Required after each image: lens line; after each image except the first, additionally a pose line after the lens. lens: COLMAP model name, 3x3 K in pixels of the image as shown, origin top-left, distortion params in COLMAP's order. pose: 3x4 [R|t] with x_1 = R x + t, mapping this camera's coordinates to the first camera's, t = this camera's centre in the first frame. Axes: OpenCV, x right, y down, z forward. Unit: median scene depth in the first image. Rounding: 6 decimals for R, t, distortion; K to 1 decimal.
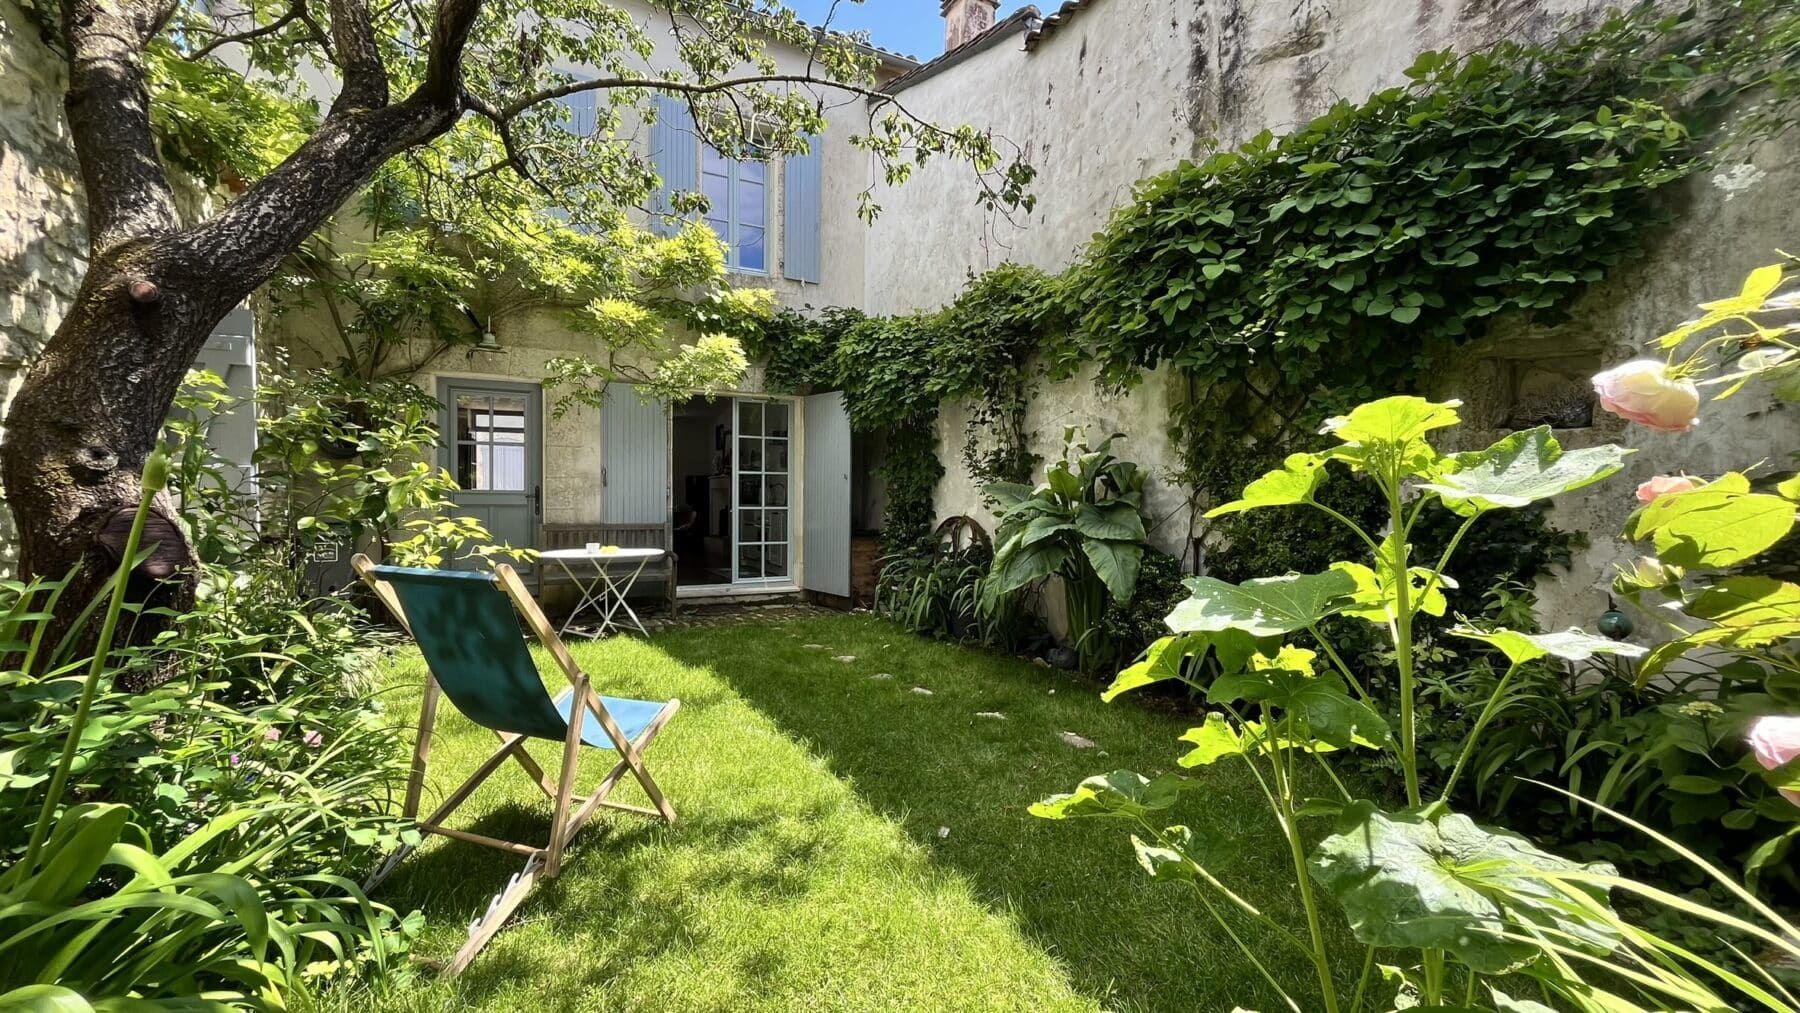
lens RADIAL K [[724.6, 0, 905.3], [0, 724.6, 507.5], [0, 0, 1]] dist [-0.002432, 0.000177]
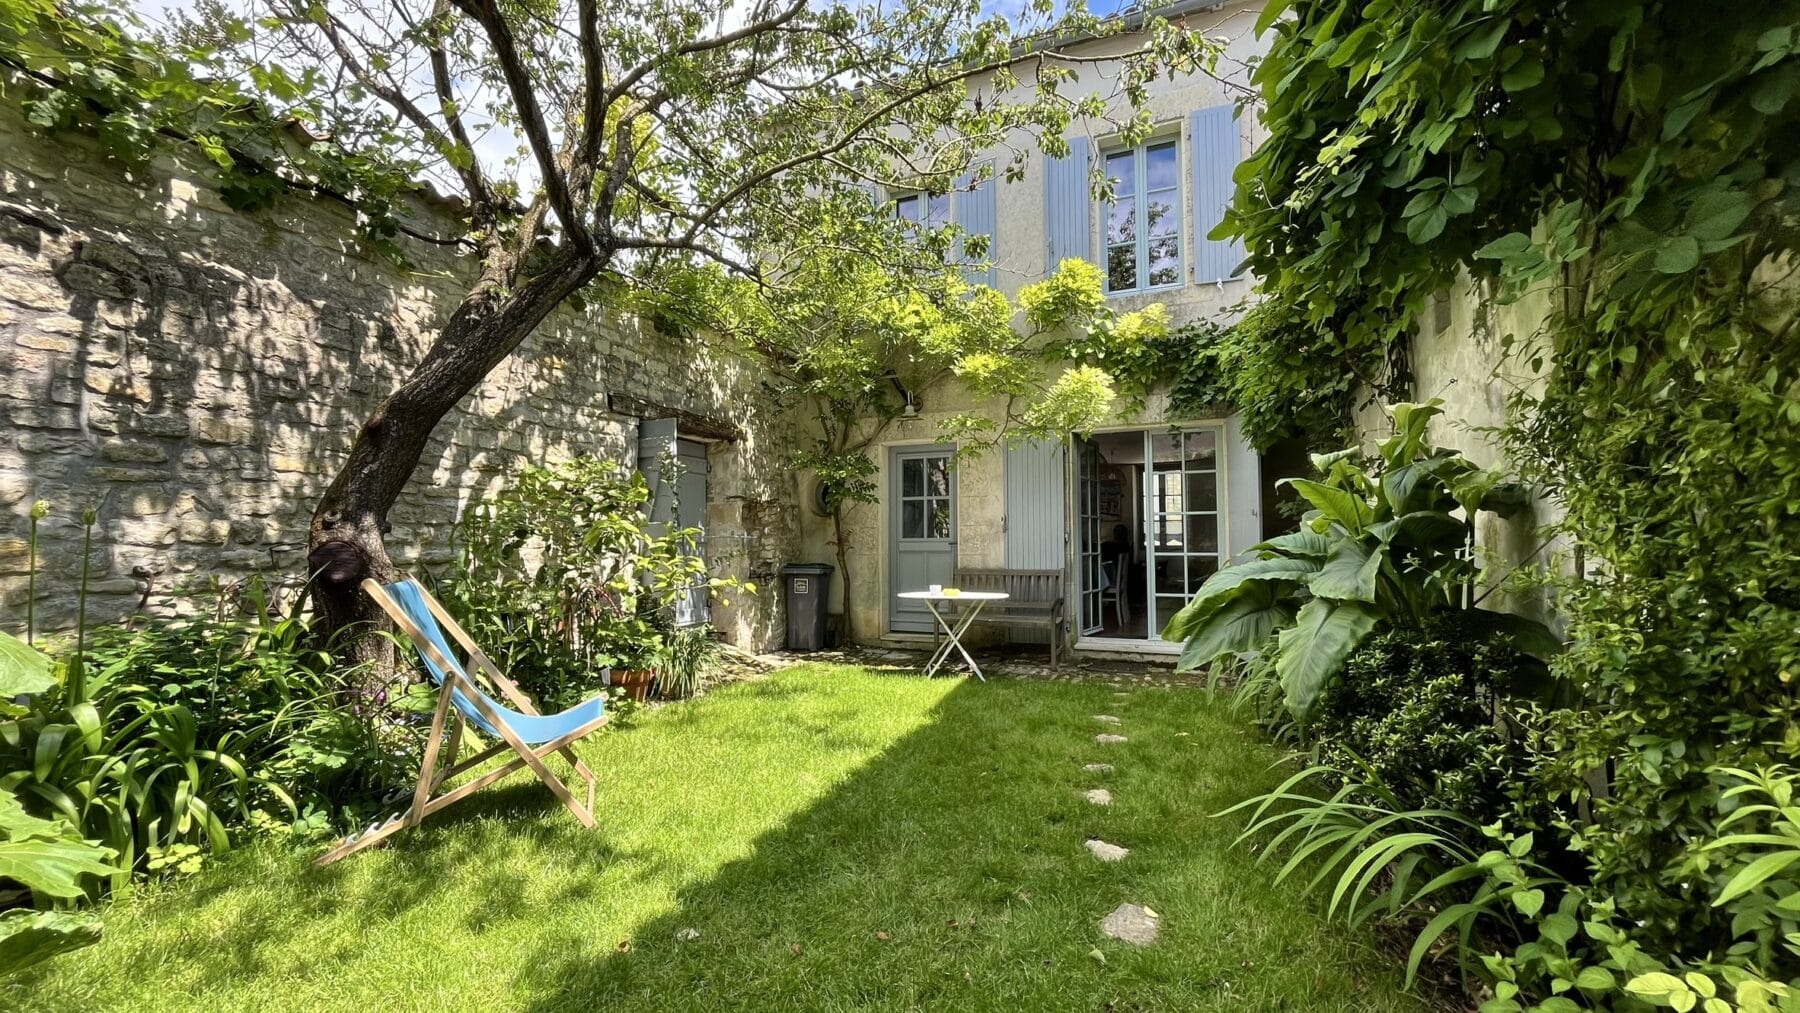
lens RADIAL K [[724.6, 0, 901.6], [0, 724.6, 509.1], [0, 0, 1]] dist [-0.002432, 0.000177]
pose [[0.645282, -0.051223, -0.762226, 0.304144], [-0.001872, 0.997641, -0.068628, 0.009432], [0.763943, 0.045712, 0.643663, 0.232880]]
